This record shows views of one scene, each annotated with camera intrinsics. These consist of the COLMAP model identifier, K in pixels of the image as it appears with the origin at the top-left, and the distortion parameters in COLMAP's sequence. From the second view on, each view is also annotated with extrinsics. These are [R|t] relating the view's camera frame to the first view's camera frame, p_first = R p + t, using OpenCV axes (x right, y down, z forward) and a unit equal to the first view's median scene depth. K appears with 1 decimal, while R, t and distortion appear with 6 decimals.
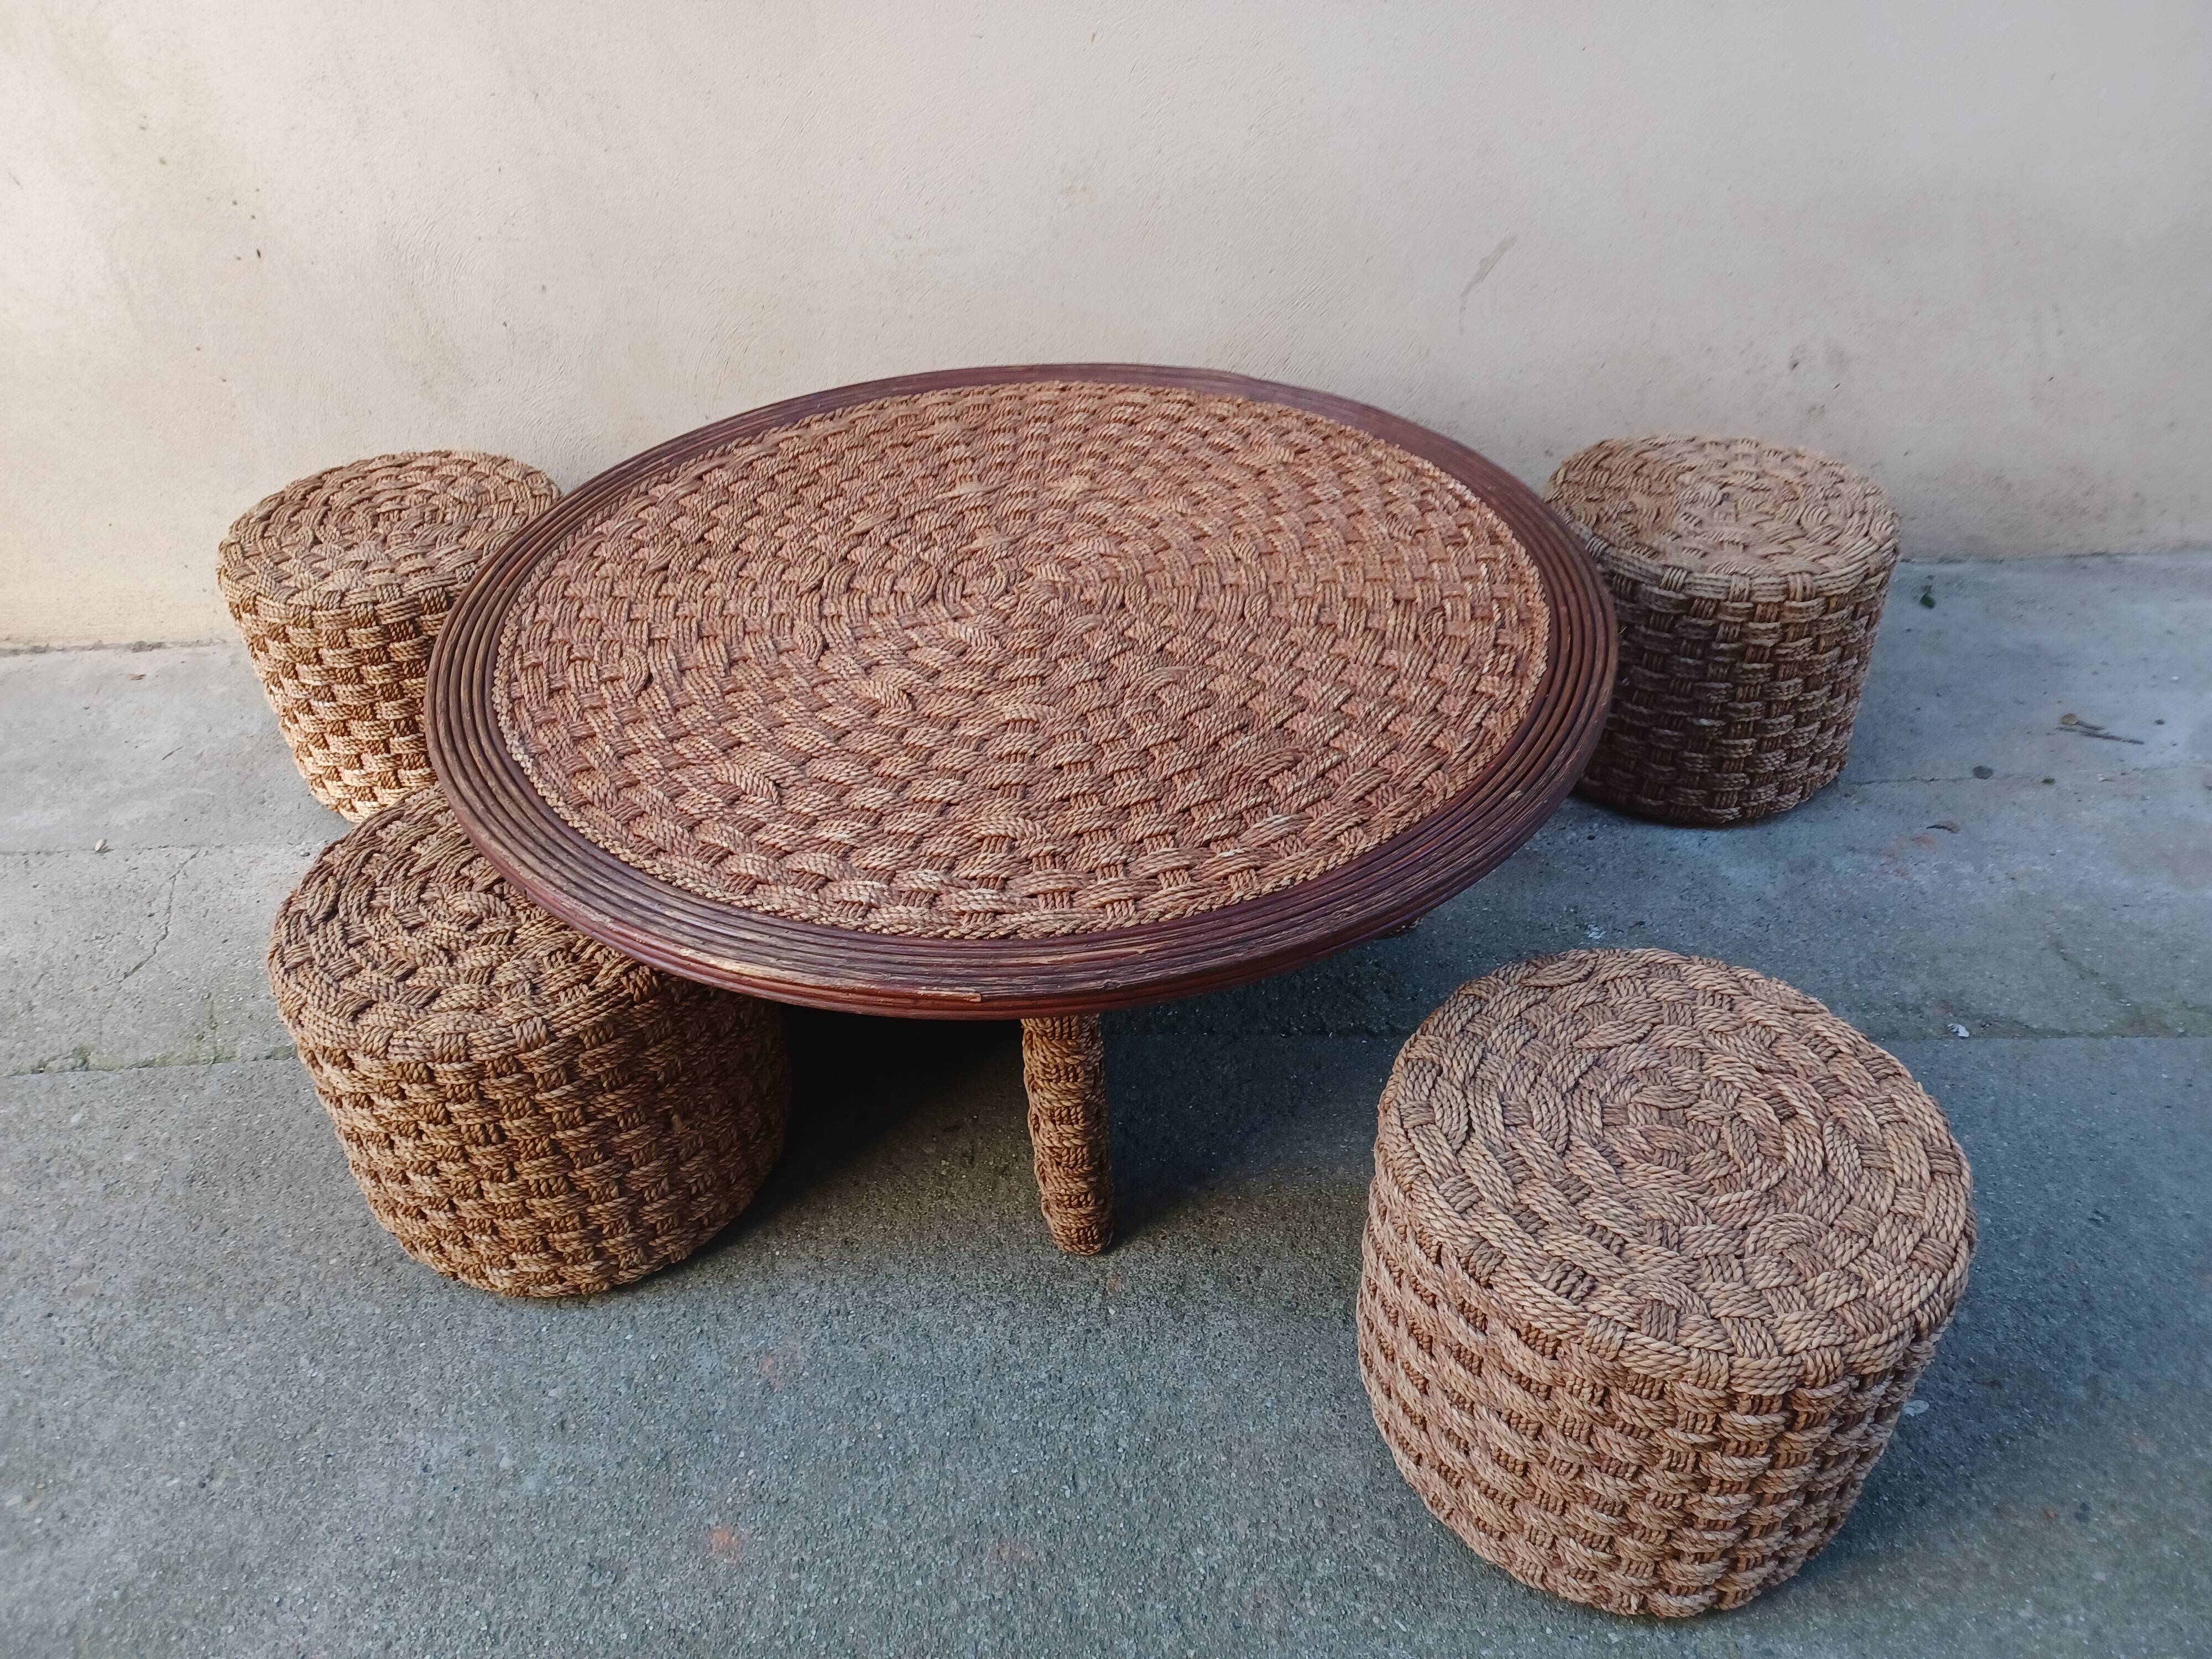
lens RADIAL K [[1623.9, 0, 1104.3], [0, 1623.9, 814.9], [0, 0, 1]] dist [0.026433, 0.005876]
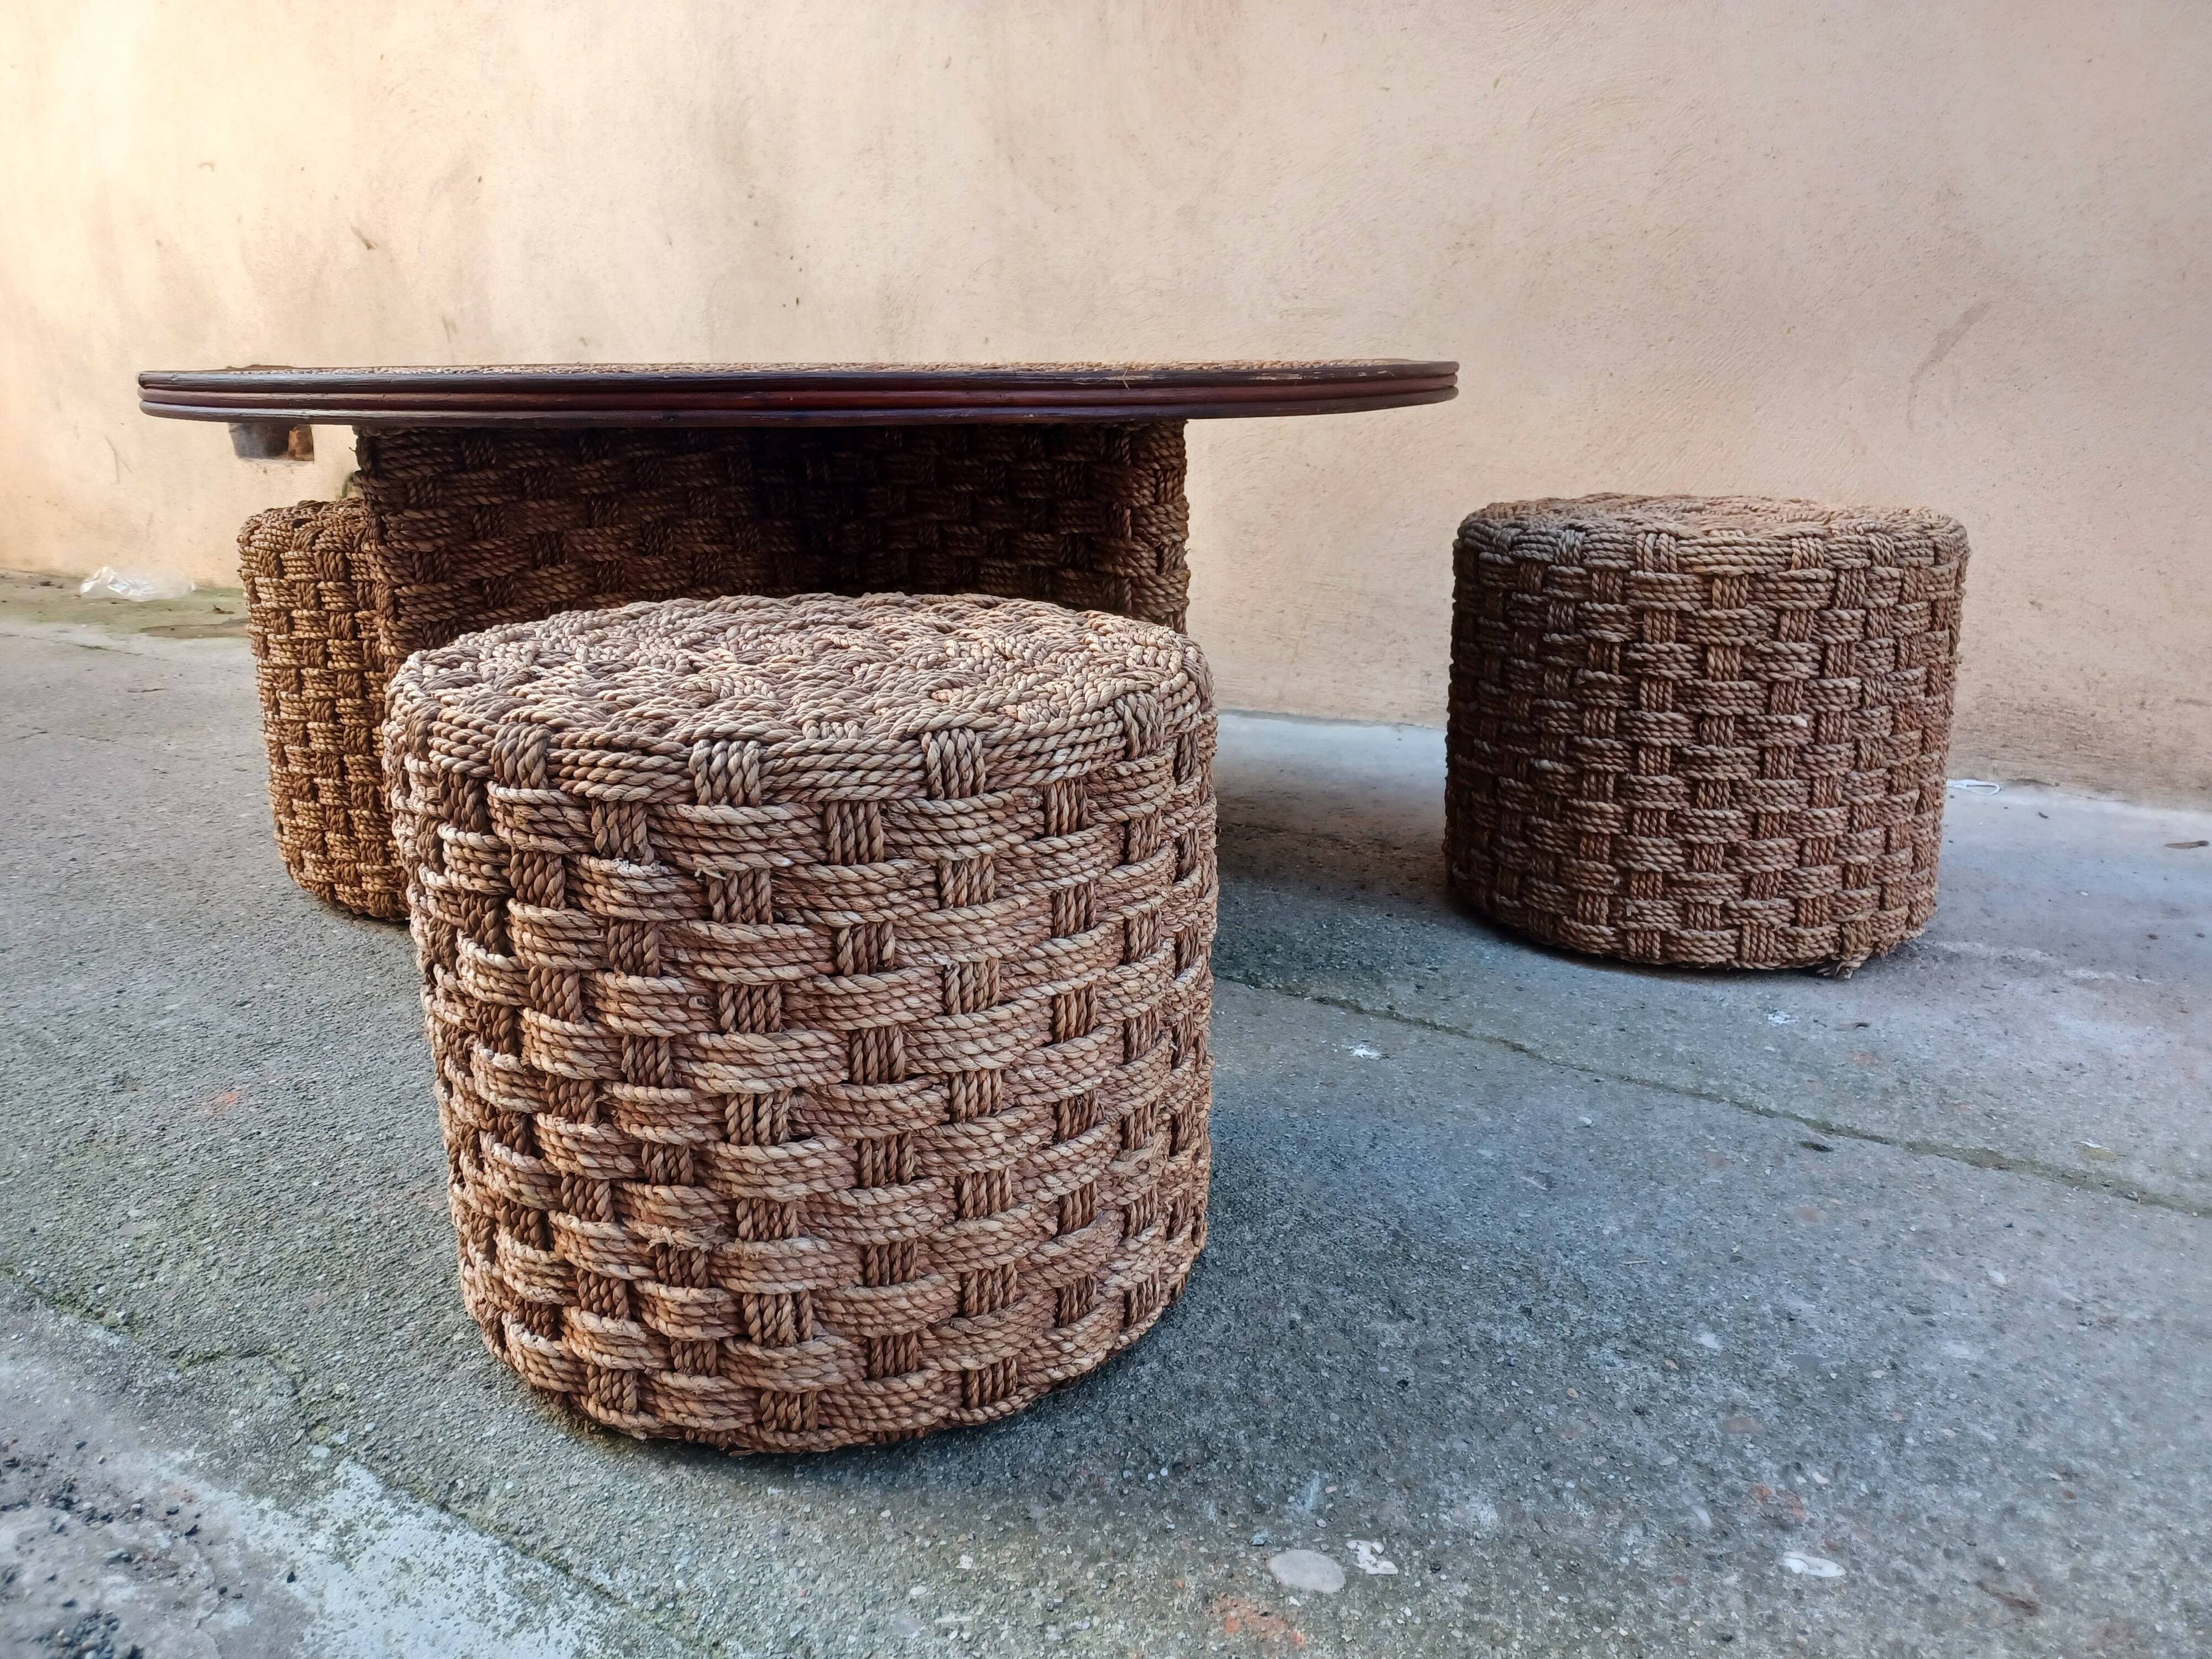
lens RADIAL K [[1637.8, 0, 1106.0], [0, 1637.8, 829.5], [0, 0, 1]] dist [0.021466, -0.002374]
pose [[0.840296, 0.174224, -0.513369, 0.508843], [-0.352312, 0.895224, -0.272858, 0.357490], [0.412042, 0.410147, 0.813634, 0.403355]]
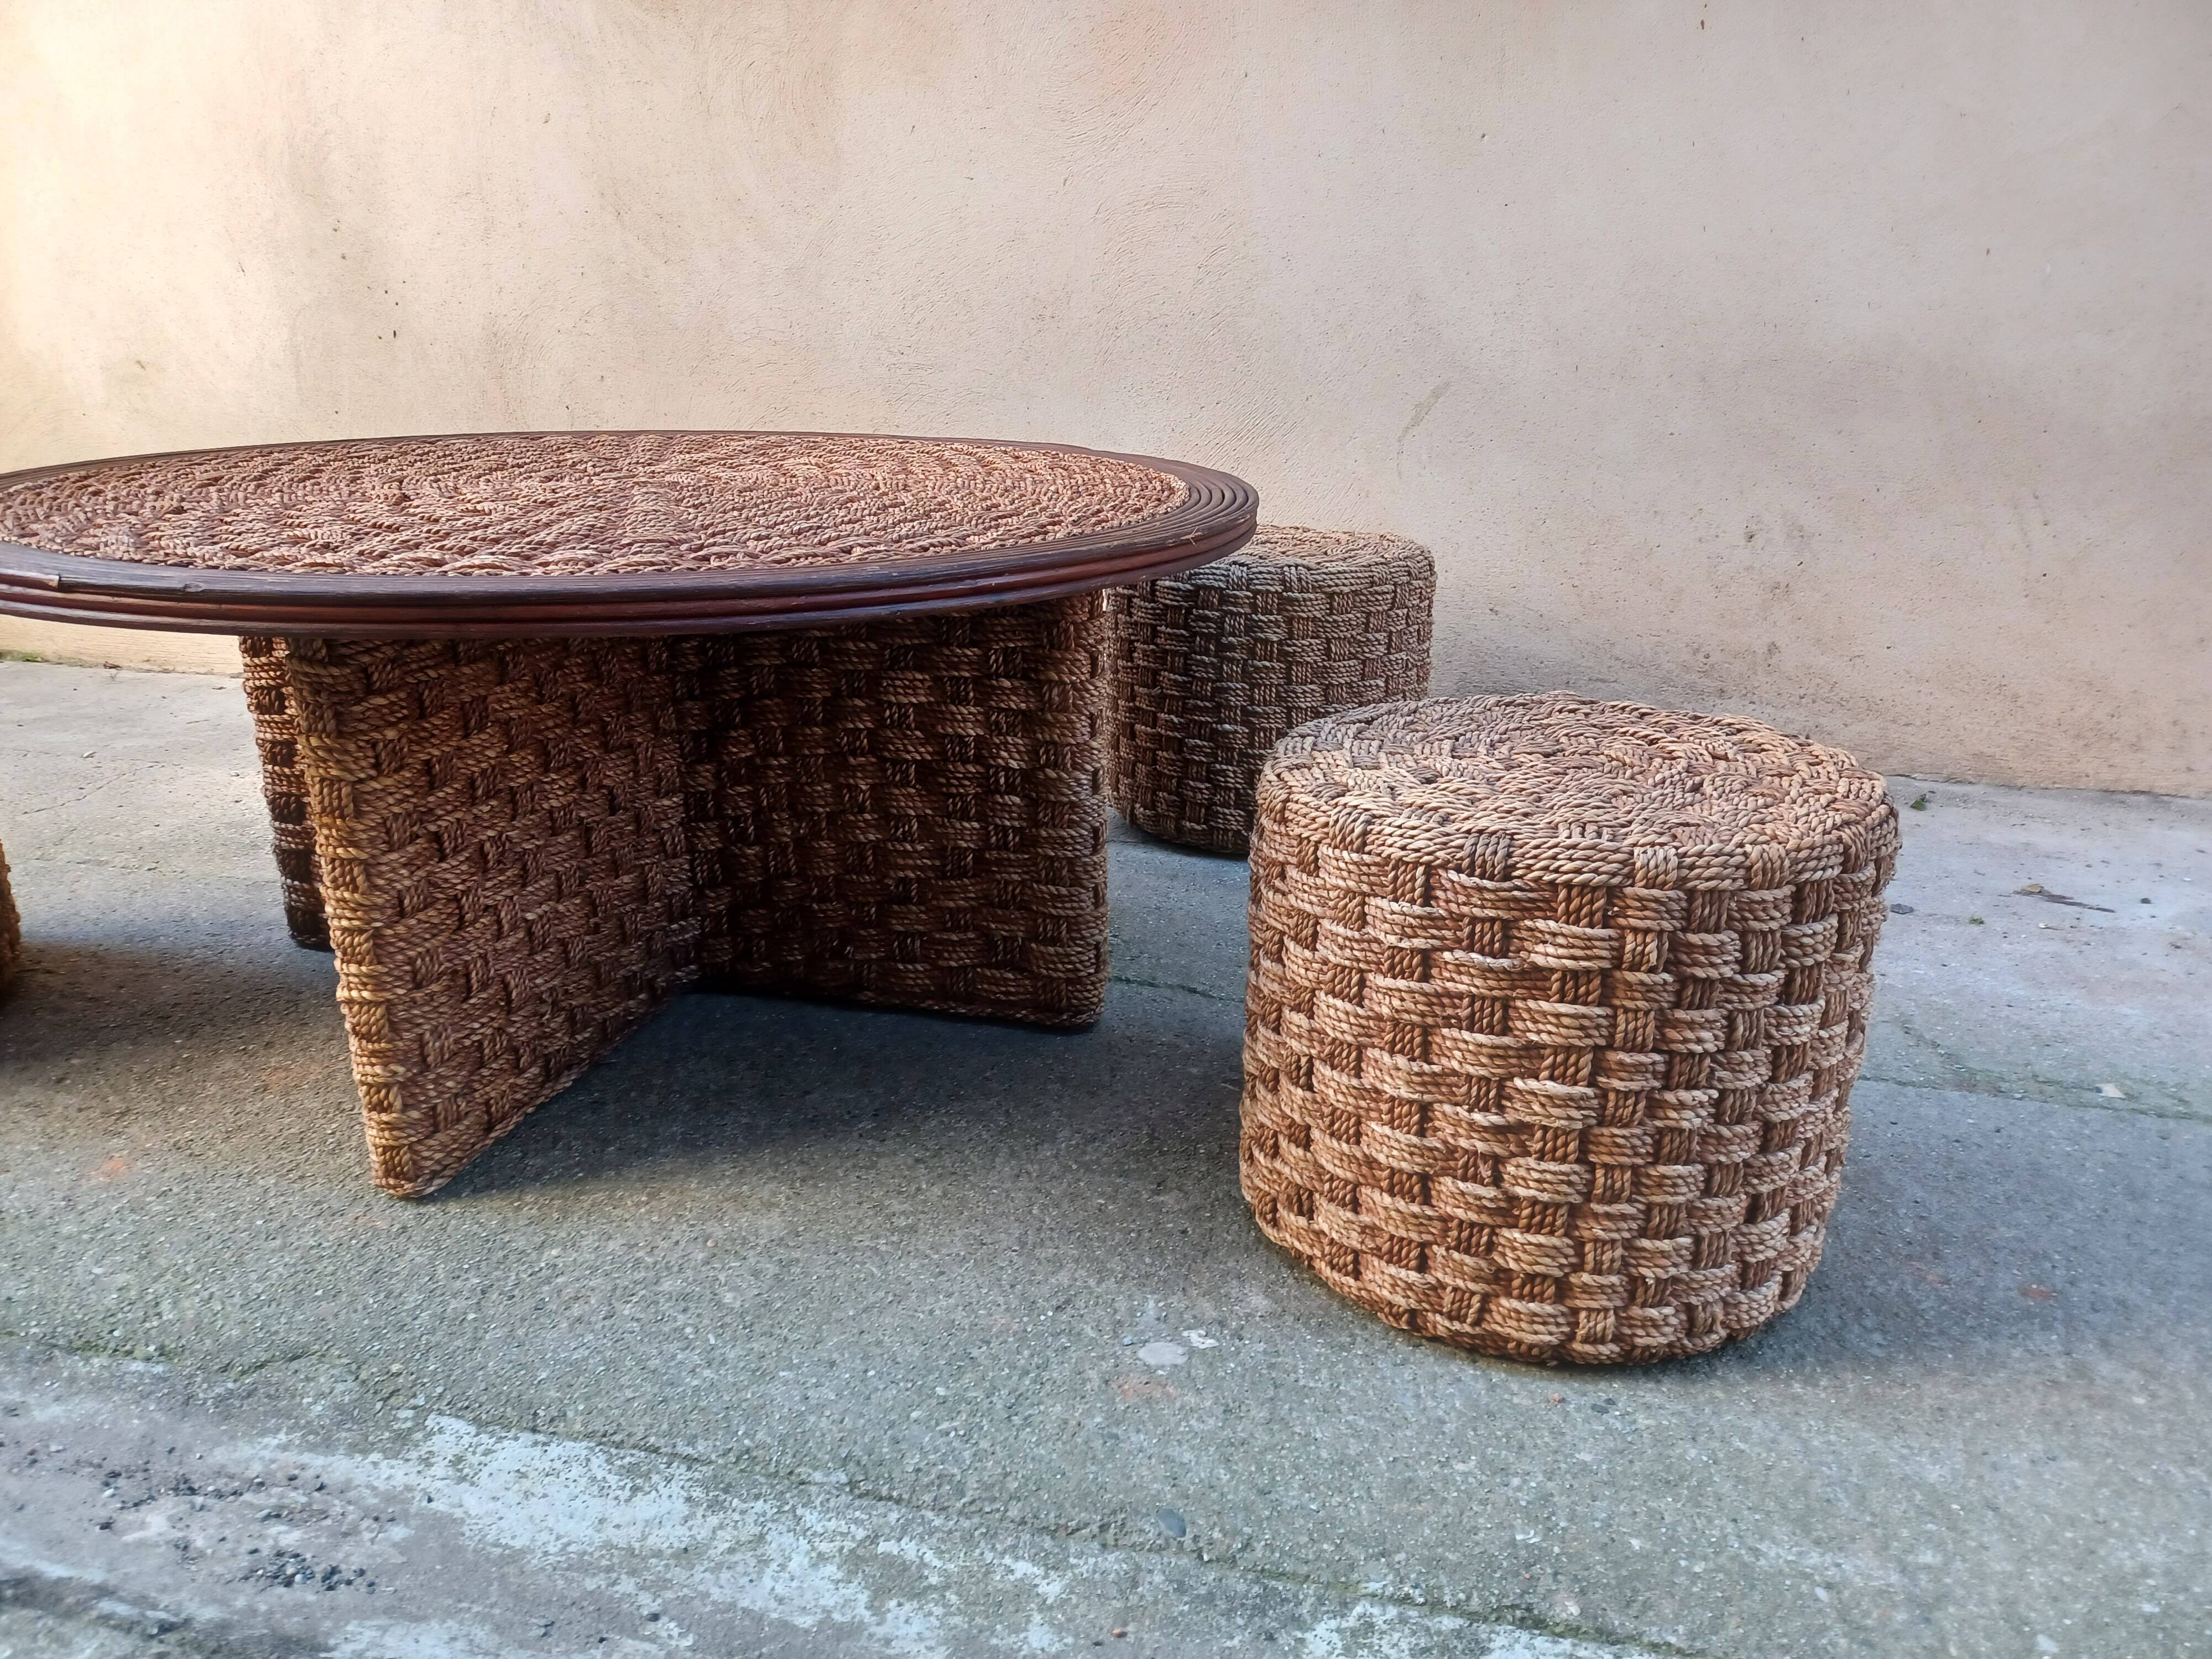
lens RADIAL K [[1627.6, 0, 1105.8], [0, 1627.6, 833.5], [0, 0, 1]] dist [0.080938, -0.103742]
pose [[0.964326, 0.117194, -0.237362, 0.472028], [-0.191757, 0.927412, -0.321148, 0.422460], [0.182495, 0.355207, 0.916800, 0.153300]]
